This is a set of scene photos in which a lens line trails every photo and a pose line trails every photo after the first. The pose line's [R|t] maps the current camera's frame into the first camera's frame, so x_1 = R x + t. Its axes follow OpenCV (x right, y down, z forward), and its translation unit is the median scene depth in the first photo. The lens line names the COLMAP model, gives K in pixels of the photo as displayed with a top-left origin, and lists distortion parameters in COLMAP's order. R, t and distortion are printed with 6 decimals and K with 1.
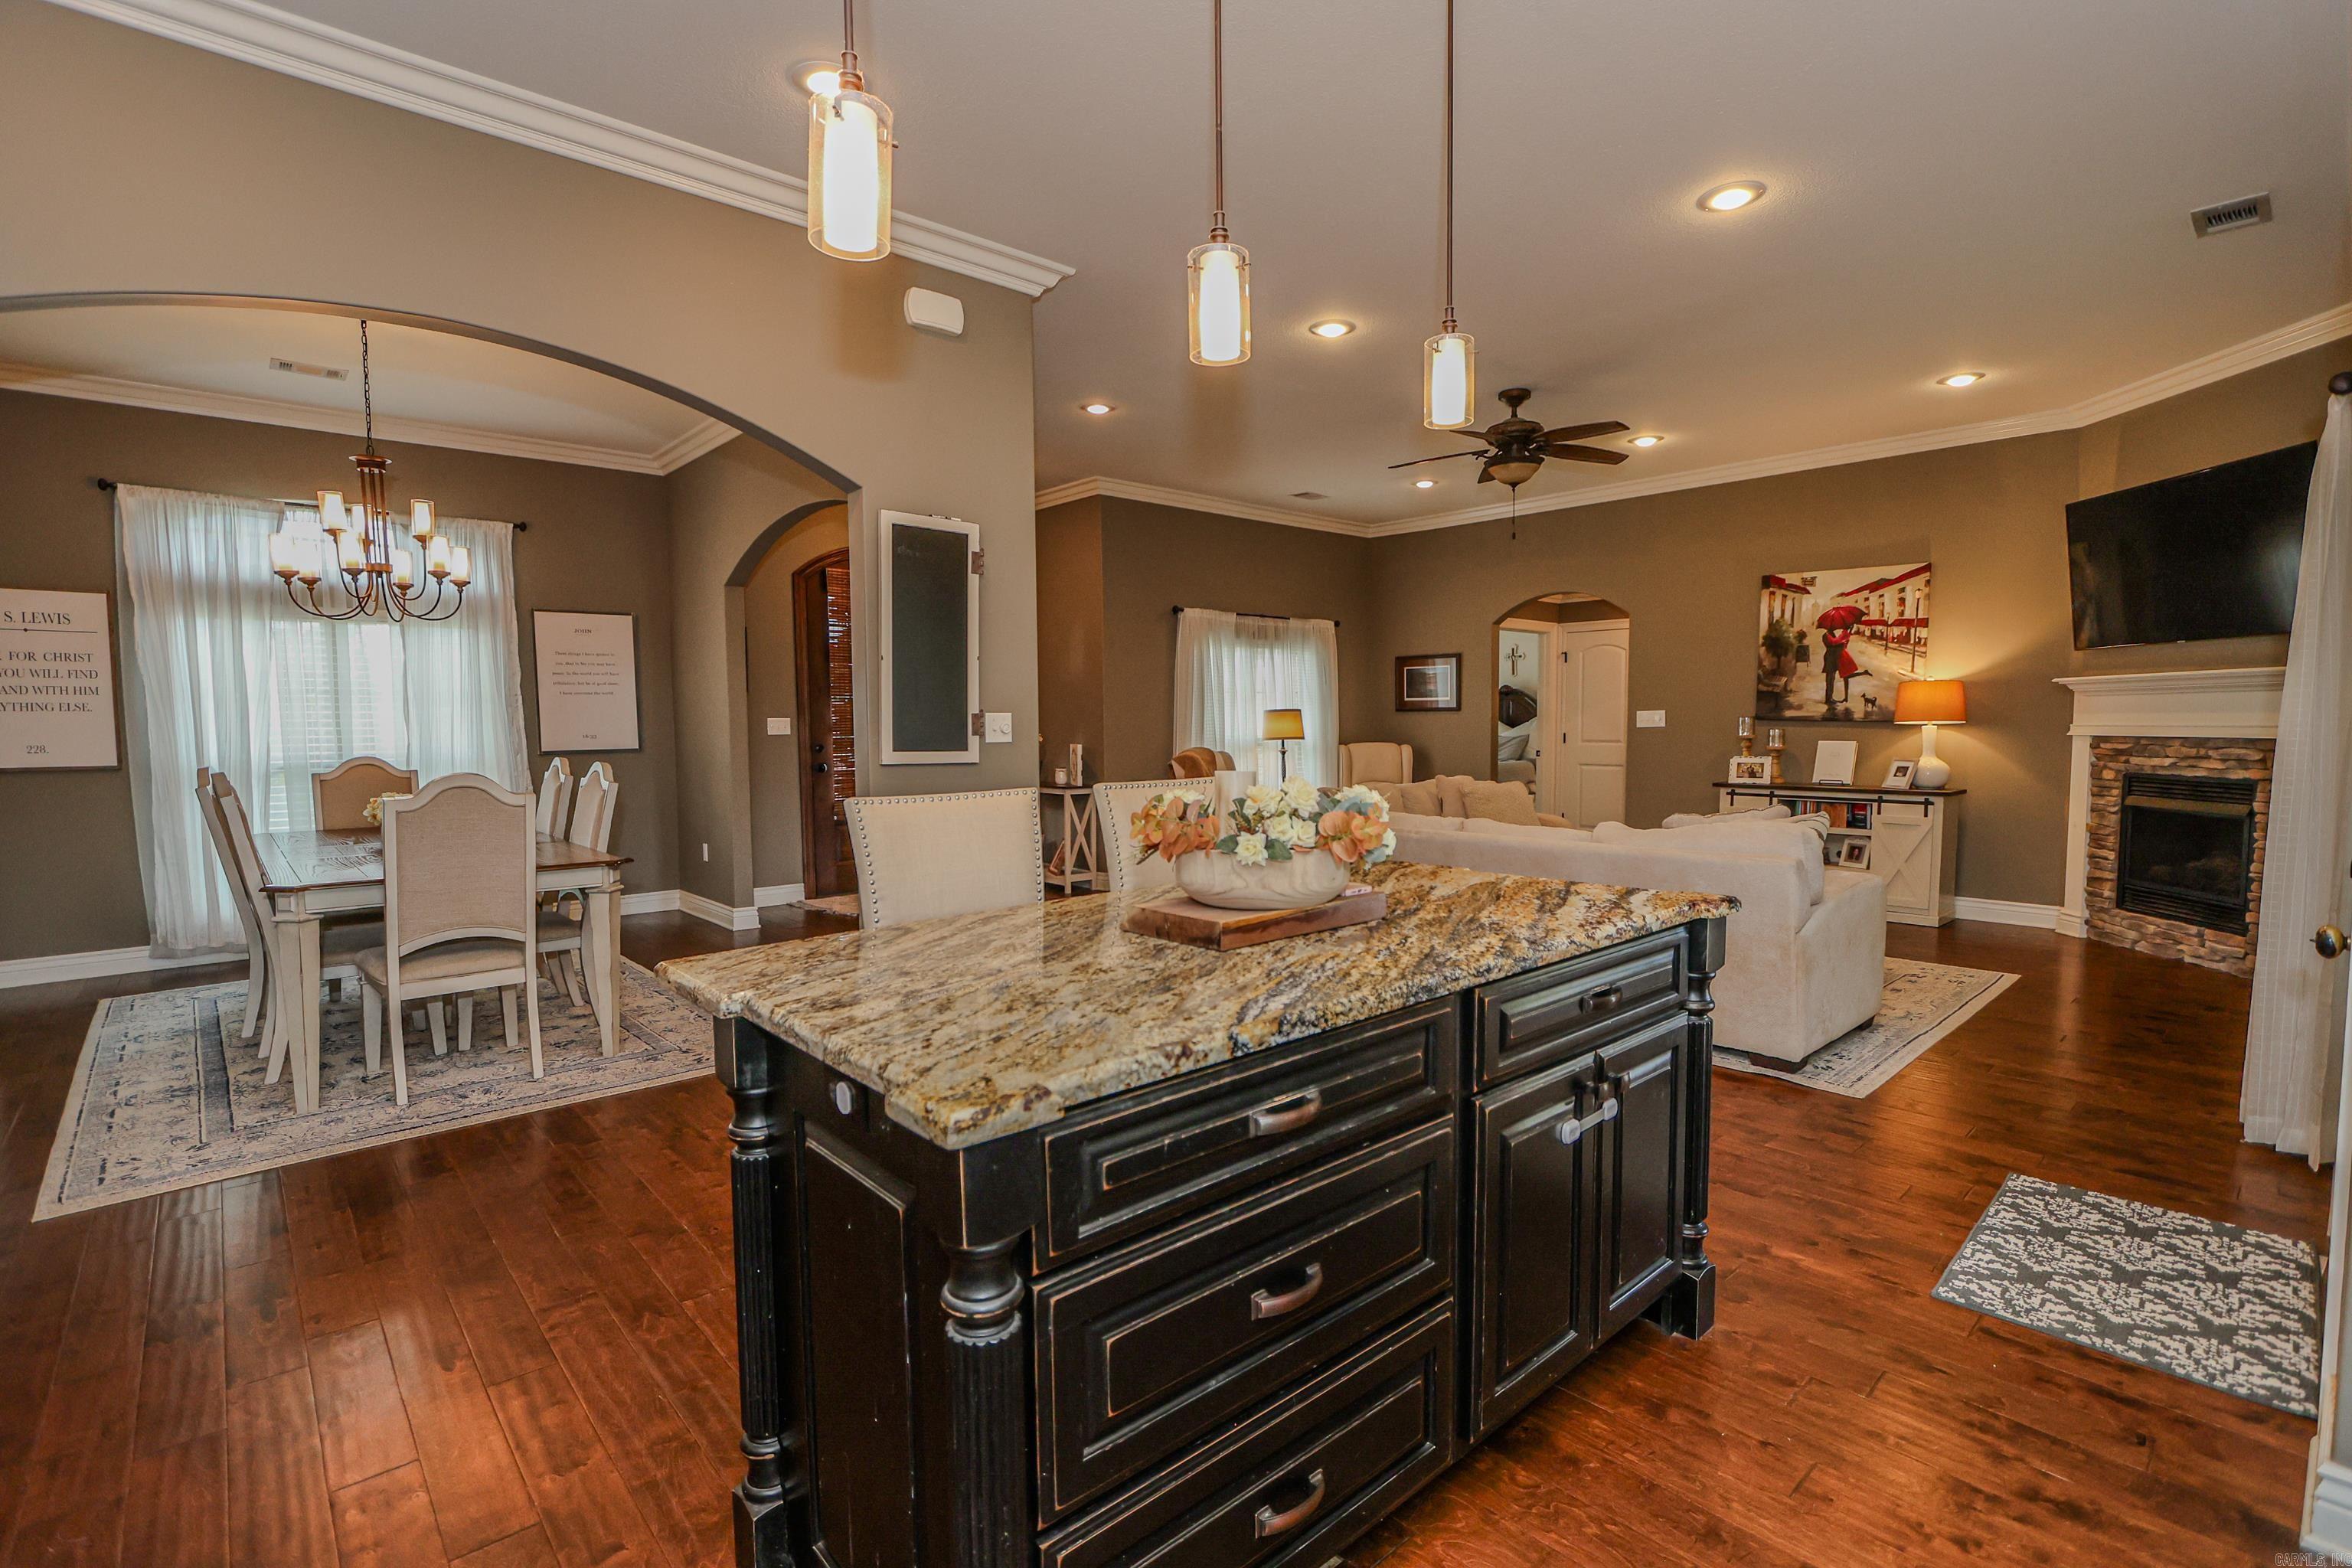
lens RADIAL K [[1090.1, 0, 1184.7], [0, 1090.1, 792.8], [0, 0, 1]] dist [-0.013204, 0.000635]
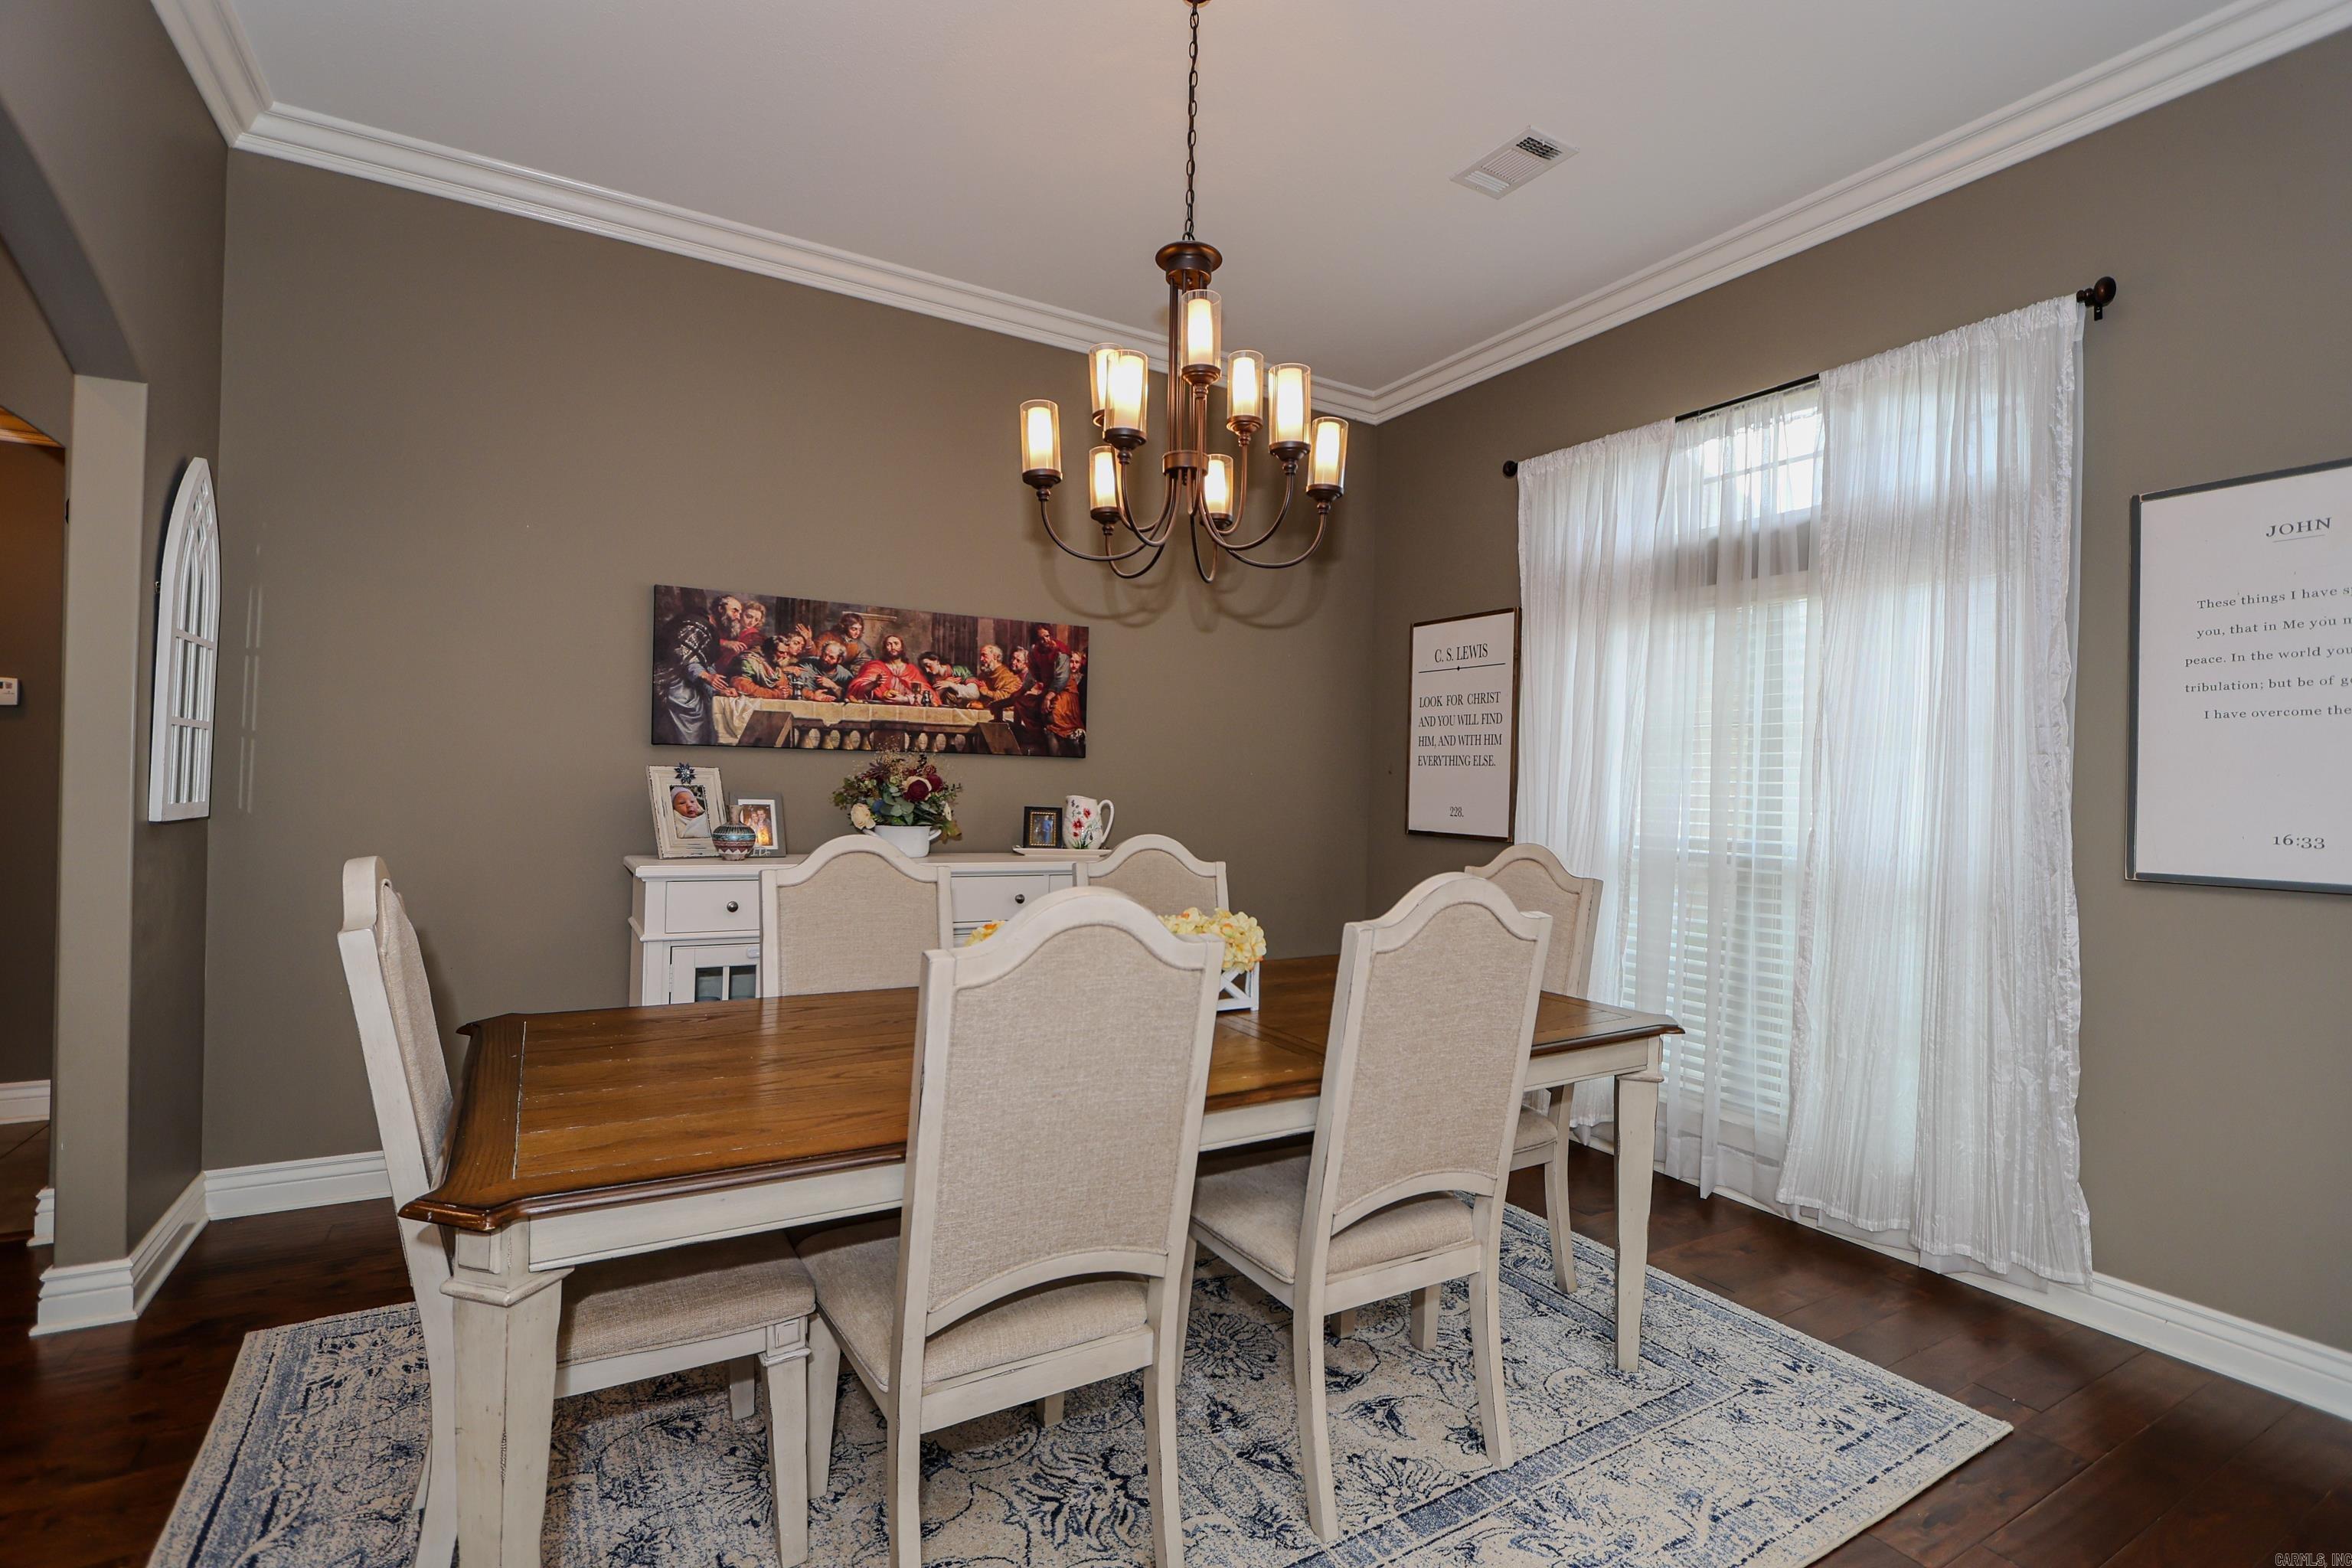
lens RADIAL K [[1078.9, 0, 1183.9], [0, 1078.9, 785.2], [0, 0, 1]] dist [-0.011715, -0.000241]
pose [[-0.200543, 0.001541, -0.979684, -0.184894], [-0.091268, 0.995621, 0.020249, -0.050282], [0.975424, 0.093474, -0.199524, 0.825690]]
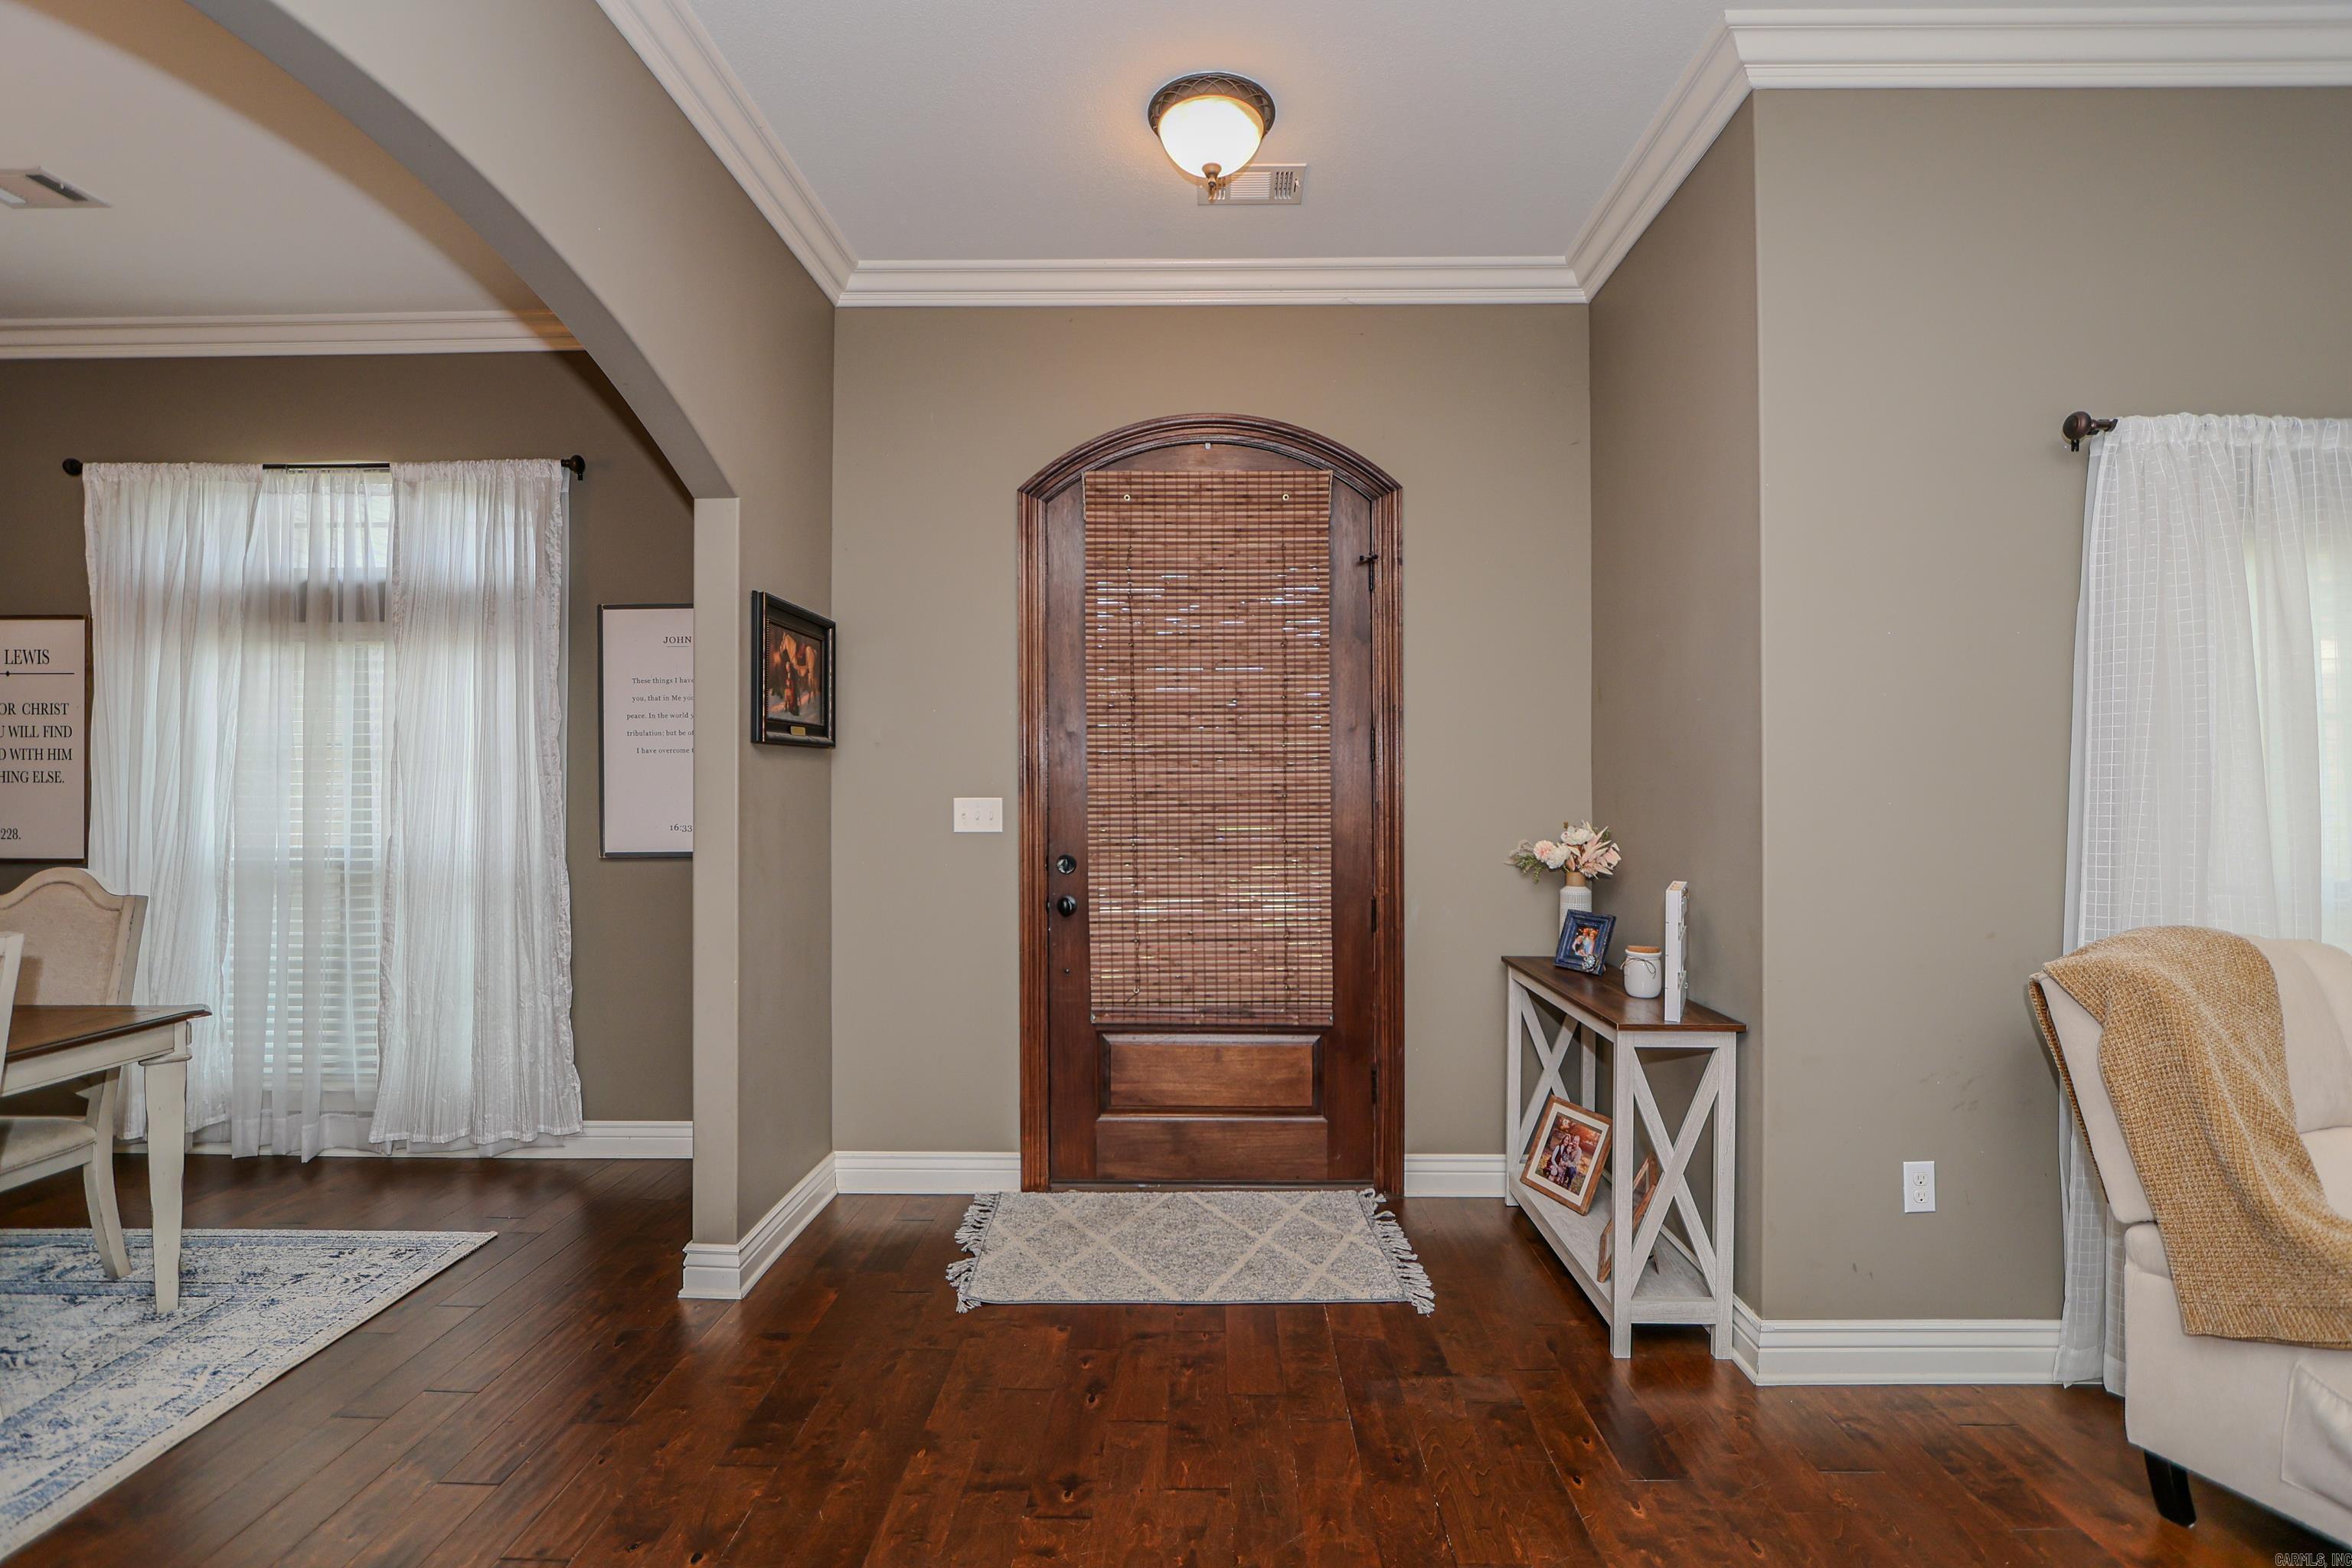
lens RADIAL K [[1091.1, 0, 1180.5], [0, 1091.1, 787.8], [0, 0, 1]] dist [-0.016234, 0.005282]
pose [[0.726228, 0.004722, -0.687438, 0.021404], [-0.050380, 0.997653, -0.046370, -0.067453], [0.685605, 0.068309, 0.724762, 0.871403]]
